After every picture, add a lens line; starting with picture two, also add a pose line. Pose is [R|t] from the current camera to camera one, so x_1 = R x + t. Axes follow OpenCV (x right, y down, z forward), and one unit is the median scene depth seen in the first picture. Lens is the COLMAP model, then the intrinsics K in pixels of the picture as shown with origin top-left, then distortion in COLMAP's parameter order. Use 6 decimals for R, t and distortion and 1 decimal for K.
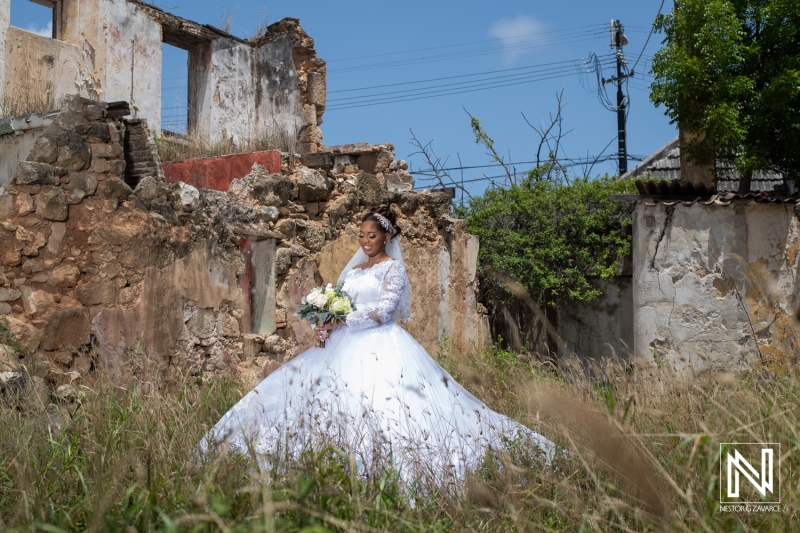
lens RADIAL K [[1172.3, 0, 400.0], [0, 1172.3, 266.5], [0, 0, 1]] dist [-0.038569, -0.016806]
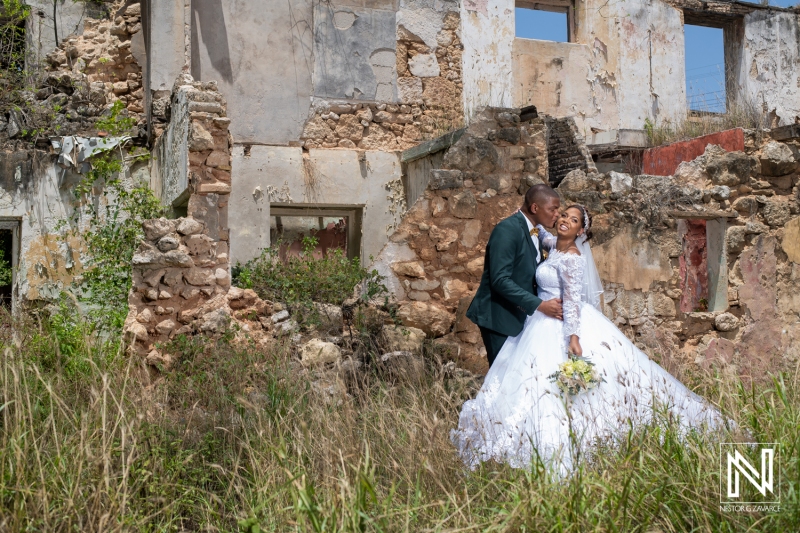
lens RADIAL K [[1172.3, 0, 400.0], [0, 1172.3, 266.5], [0, 0, 1]] dist [-0.038569, -0.016806]
pose [[0.819978, -0.034653, -0.571345, 0.231221], [0.049276, 0.998734, 0.010146, -0.005490], [0.570270, -0.036473, 0.820647, 0.011668]]
